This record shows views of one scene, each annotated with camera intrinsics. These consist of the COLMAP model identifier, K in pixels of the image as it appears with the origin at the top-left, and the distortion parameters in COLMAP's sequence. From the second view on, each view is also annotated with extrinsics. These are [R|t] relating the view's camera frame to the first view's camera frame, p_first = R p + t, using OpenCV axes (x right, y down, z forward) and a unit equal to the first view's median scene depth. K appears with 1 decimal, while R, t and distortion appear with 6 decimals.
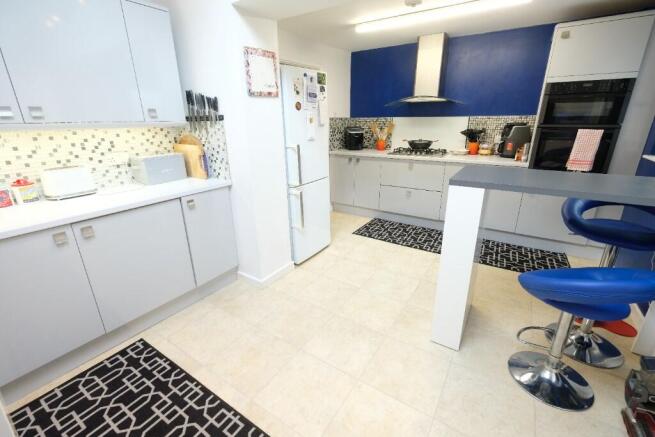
lens RADIAL K [[288.4, 0, 332.8], [0, 288.4, 221.3], [0, 0, 1]] dist [-0.001731, -0.002036]
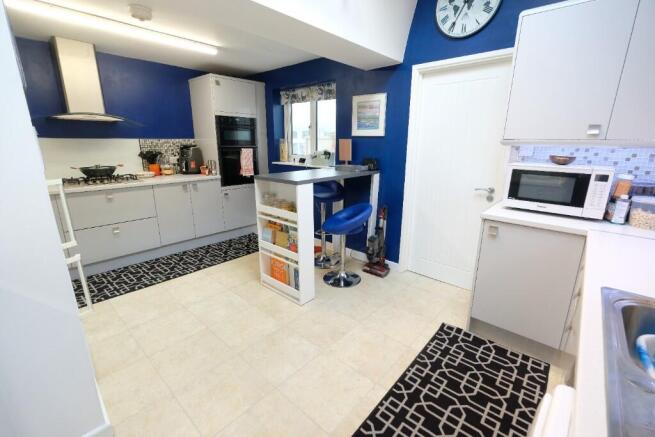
lens RADIAL K [[288.4, 0, 325.7], [0, 288.4, 220.9], [0, 0, 1]] dist [-0.001731, -0.002036]
pose [[0.151010, -0.253187, 0.955559, -0.528289], [0.322826, 0.926276, 0.194411, -0.109474], [-0.934334, 0.279121, 0.221612, 0.324035]]
